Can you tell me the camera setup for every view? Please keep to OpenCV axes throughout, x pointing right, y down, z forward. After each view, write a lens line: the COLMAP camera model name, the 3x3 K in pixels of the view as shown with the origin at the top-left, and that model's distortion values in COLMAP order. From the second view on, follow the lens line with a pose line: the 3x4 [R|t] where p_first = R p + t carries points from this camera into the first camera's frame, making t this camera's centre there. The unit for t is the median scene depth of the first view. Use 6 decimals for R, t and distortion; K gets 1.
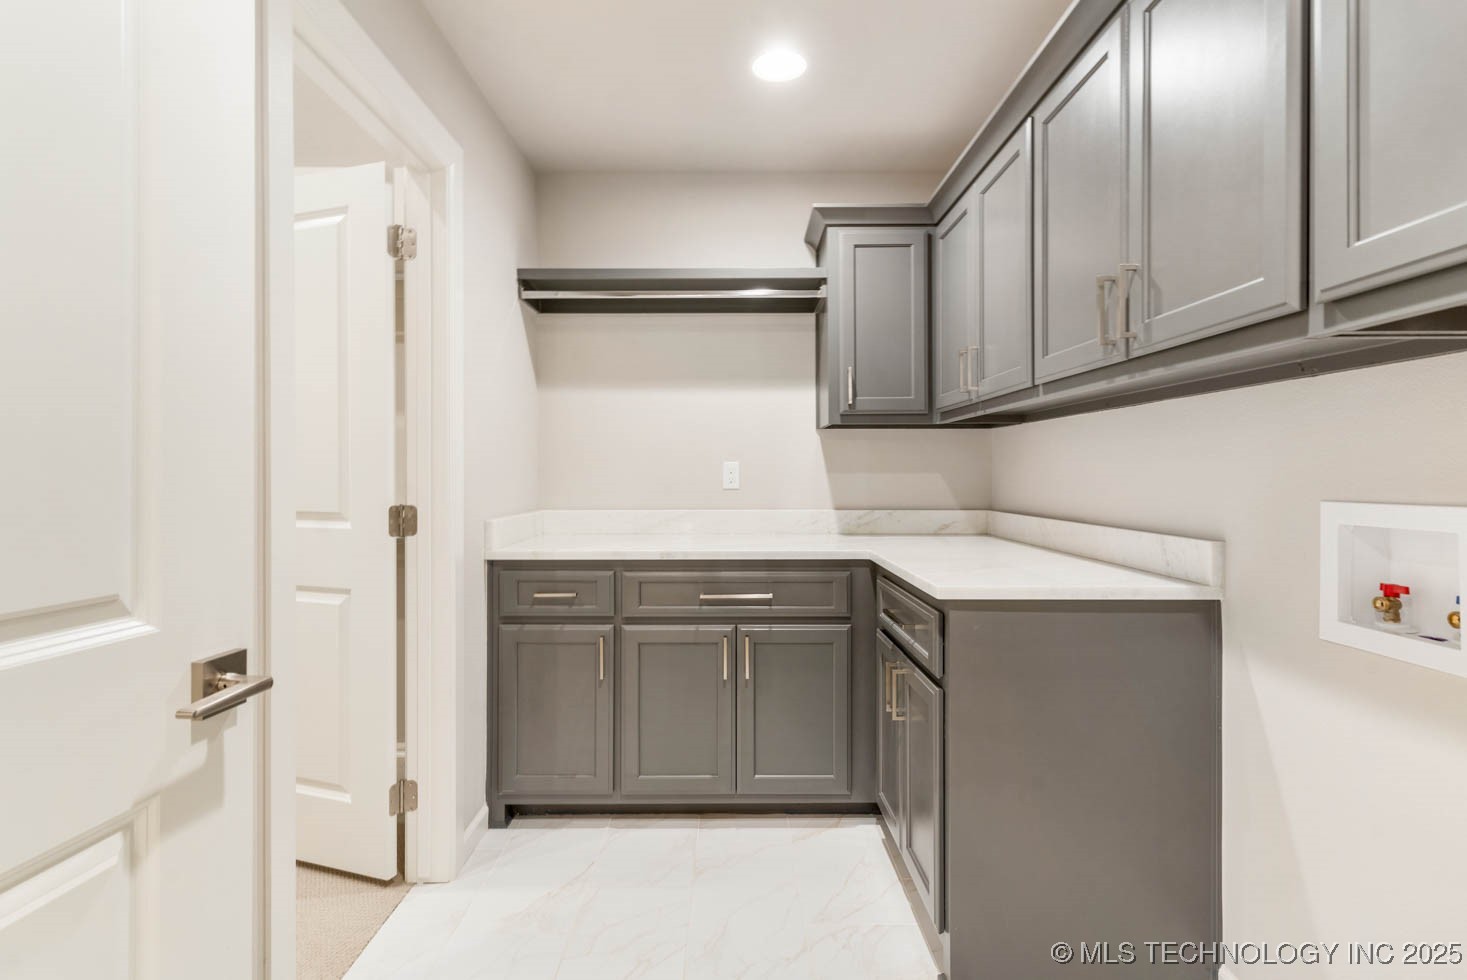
lens RADIAL K [[703.9, 0, 724.3], [0, 703.9, 467.0], [0, 0, 1]] dist [0.001361, 0.001039]
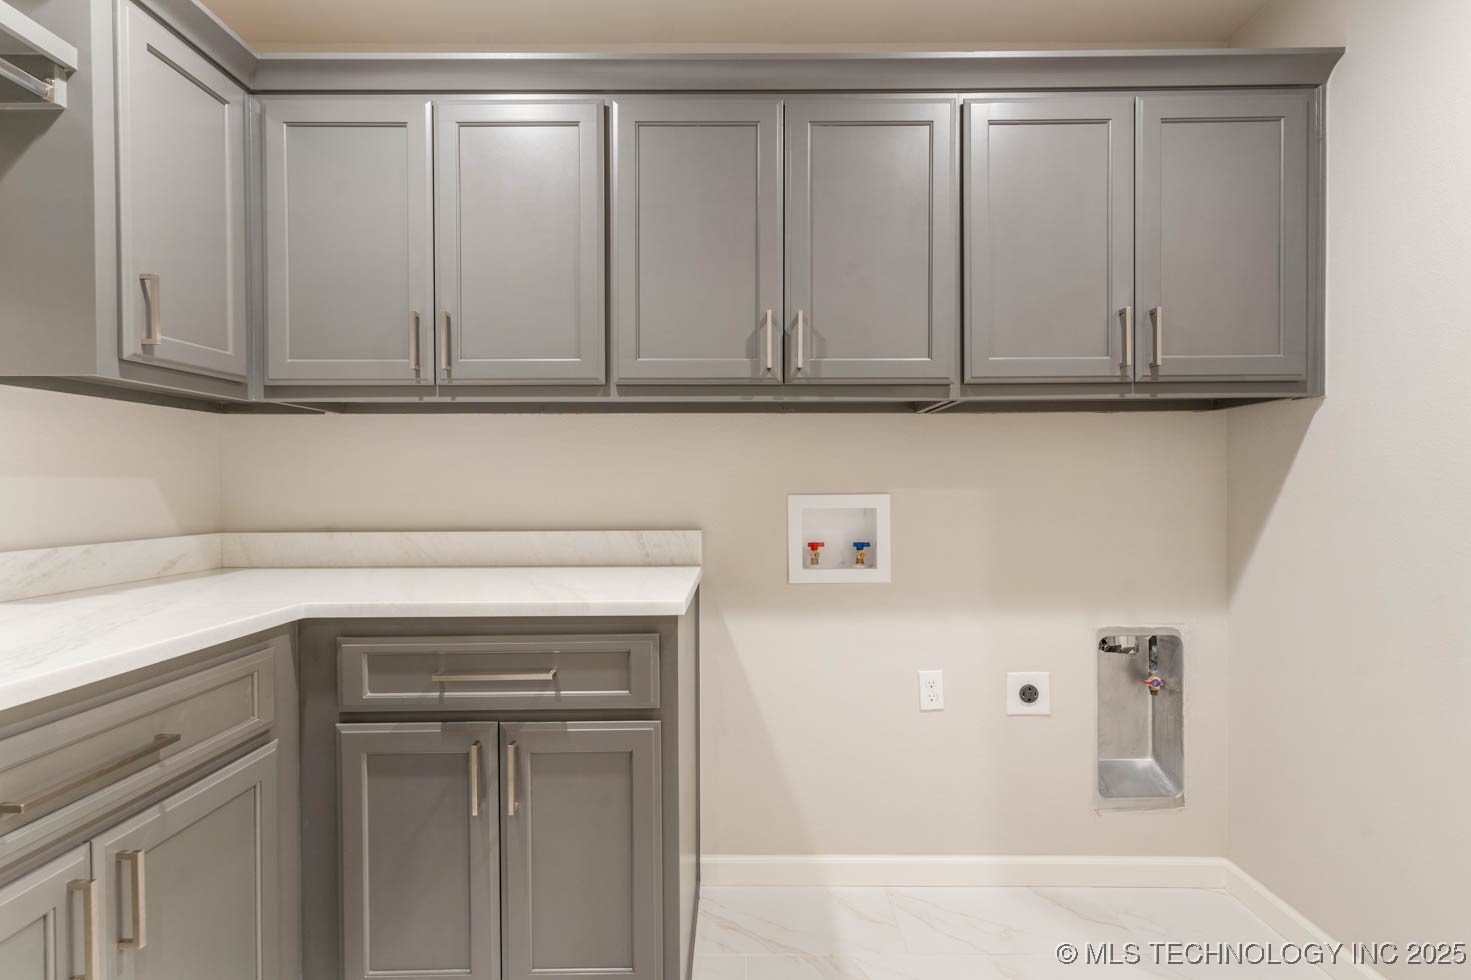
lens RADIAL K [[705.9, 0, 735.7], [0, 705.9, 495.4], [0, 0, 1]] dist [0.001361, 0.001039]
pose [[-0.003285, -0.015702, 0.999871, -0.530345], [-0.005266, 0.999863, 0.015684, 0.019865], [-0.999981, -0.005214, -0.003368, 0.846616]]
